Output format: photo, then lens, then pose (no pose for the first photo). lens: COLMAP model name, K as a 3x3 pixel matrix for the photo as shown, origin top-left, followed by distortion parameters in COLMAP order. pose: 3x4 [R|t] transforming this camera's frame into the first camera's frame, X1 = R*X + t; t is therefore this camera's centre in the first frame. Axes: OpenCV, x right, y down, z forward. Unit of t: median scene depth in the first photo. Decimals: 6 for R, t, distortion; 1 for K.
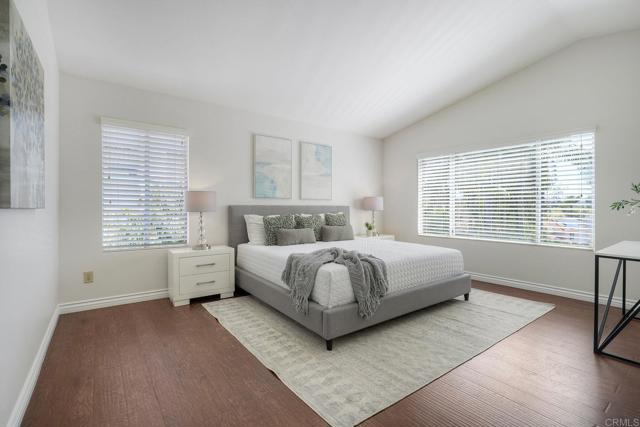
lens RADIAL K [[293.6, 0, 323.6], [0, 293.6, 213.2], [0, 0, 1]] dist [-0.000712, 0.000054]
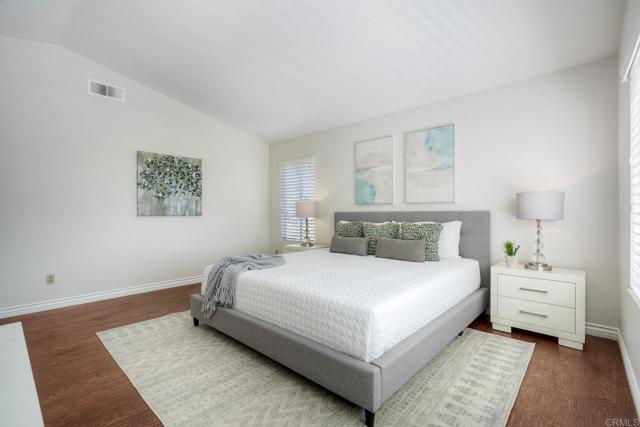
lens RADIAL K [[293.6, 0, 324.0], [0, 293.6, 212.6], [0, 0, 1]] dist [-0.000712, 0.000054]
pose [[0.199766, -0.016080, -0.979712, 0.695953], [-0.028019, 0.999363, -0.022116, -0.000058], [0.979443, 0.031869, 0.199188, 0.652841]]
